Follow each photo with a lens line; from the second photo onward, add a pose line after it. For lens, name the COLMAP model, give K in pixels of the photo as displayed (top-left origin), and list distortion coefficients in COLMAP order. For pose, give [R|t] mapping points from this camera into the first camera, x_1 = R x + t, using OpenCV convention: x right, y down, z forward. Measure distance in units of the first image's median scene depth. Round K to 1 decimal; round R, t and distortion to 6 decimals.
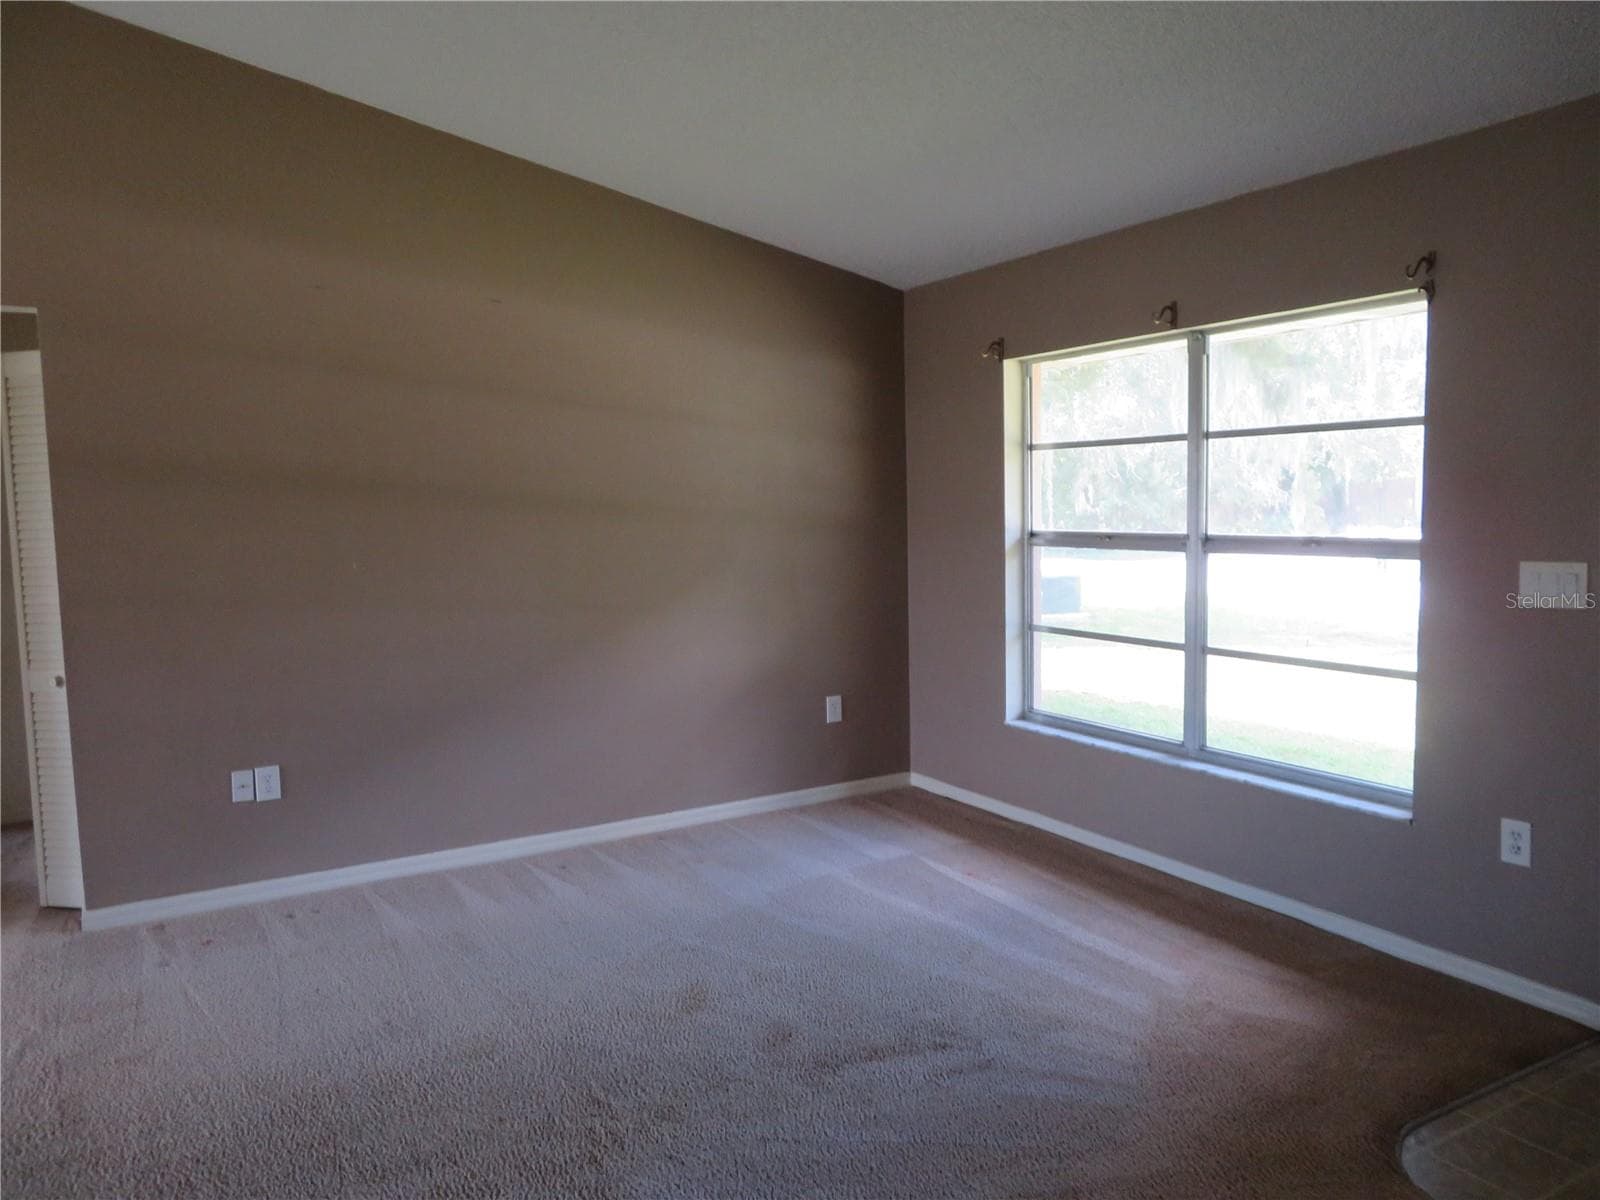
lens RADIAL K [[1160.2, 0, 793.0], [0, 1160.2, 600.3], [0, 0, 1]] dist [-0.001472, 0.004348]
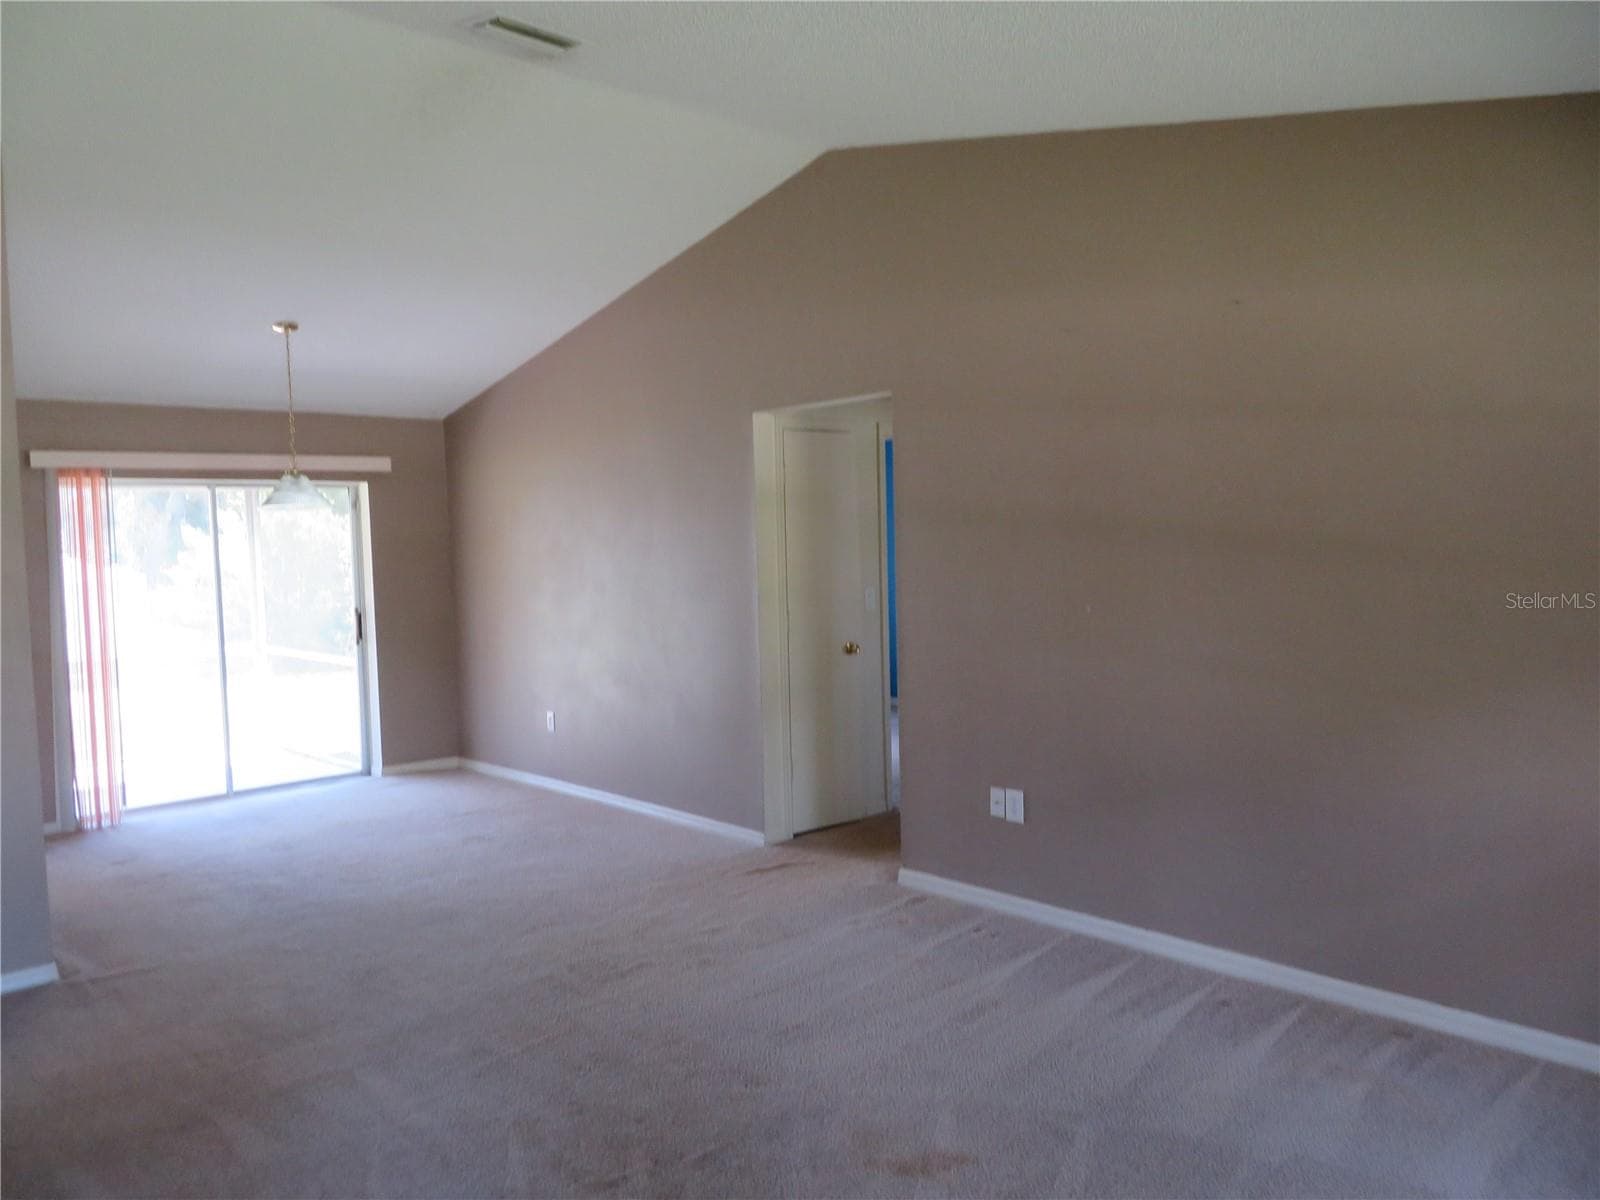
lens RADIAL K [[1160.2, 0, 793.0], [0, 1160.2, 600.3], [0, 0, 1]] dist [-0.001472, 0.004348]
pose [[0.226291, 0.070693, -0.971491, 0.531431], [-0.066413, 0.996162, 0.057019, -0.079170], [0.971793, 0.051617, 0.230117, 0.550354]]
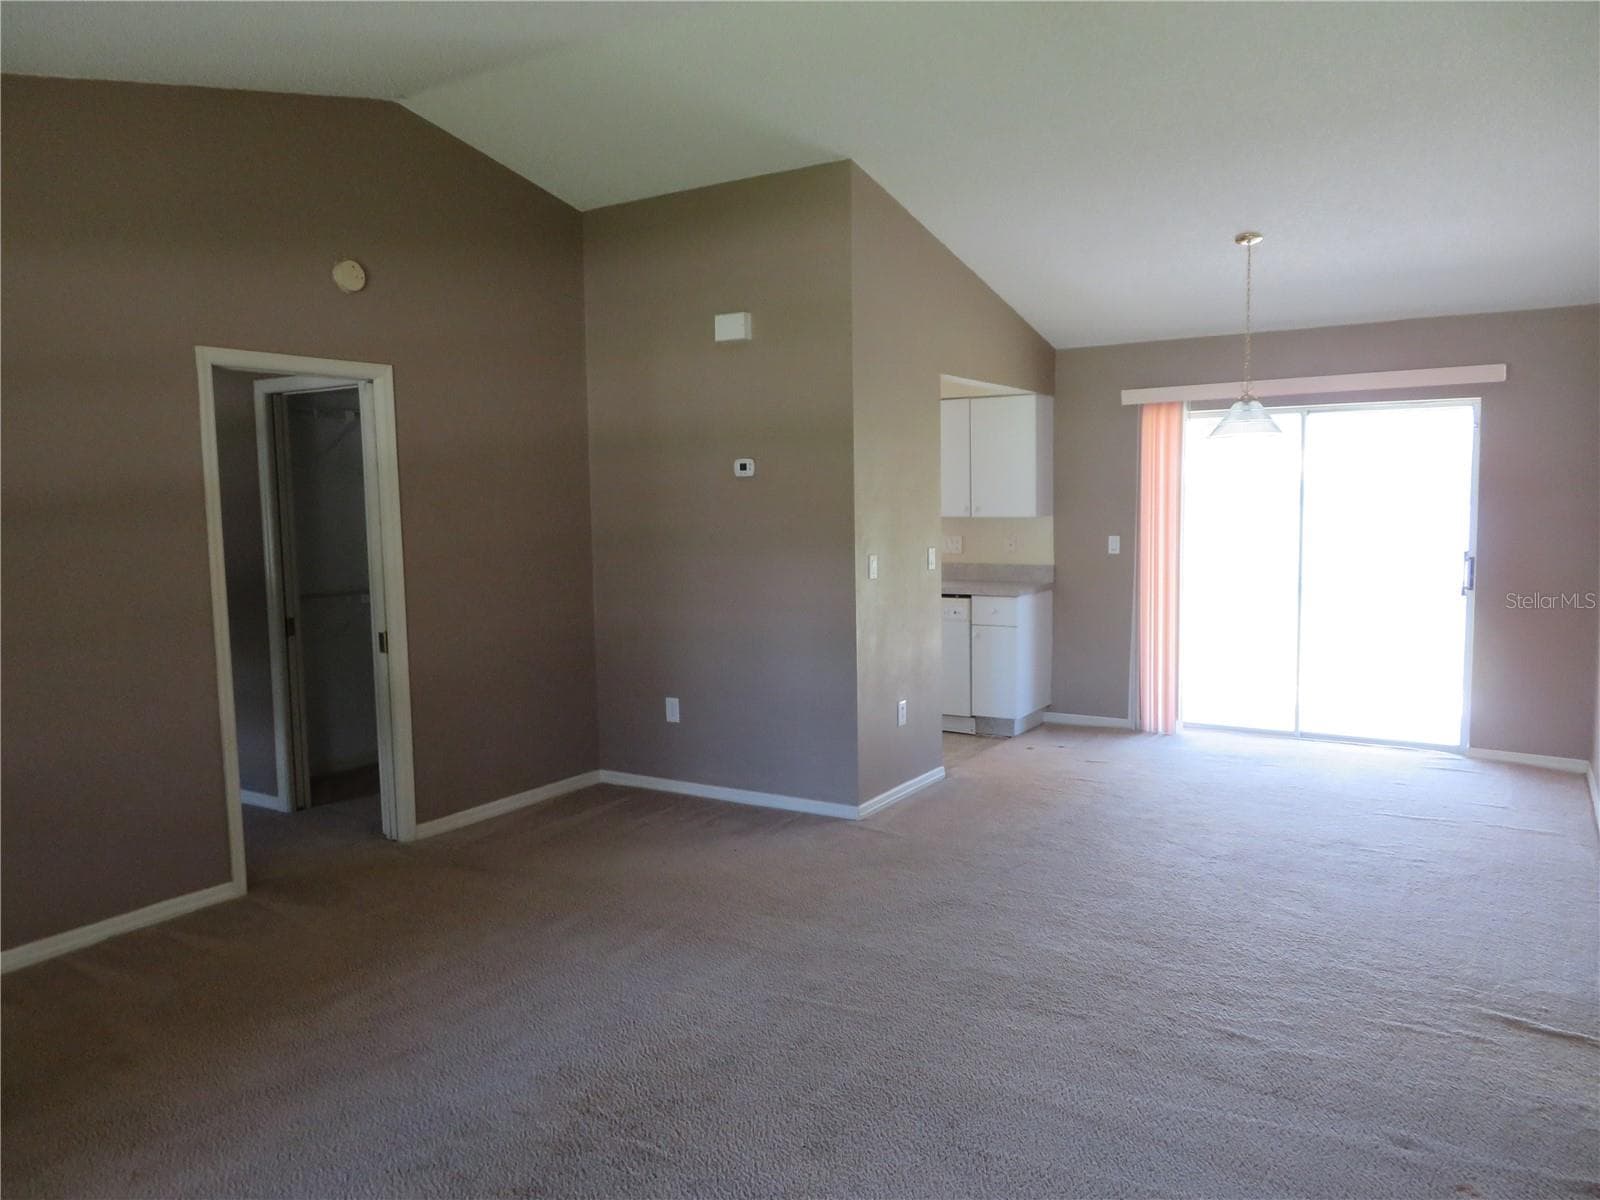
lens RADIAL K [[1160.2, 0, 793.0], [0, 1160.2, 600.3], [0, 0, 1]] dist [-0.001472, 0.004348]
pose [[-0.884570, 0.082517, -0.459049, 0.081244], [-0.004375, 0.982714, 0.185078, -0.129765], [0.466386, 0.165723, -0.868919, 1.213179]]
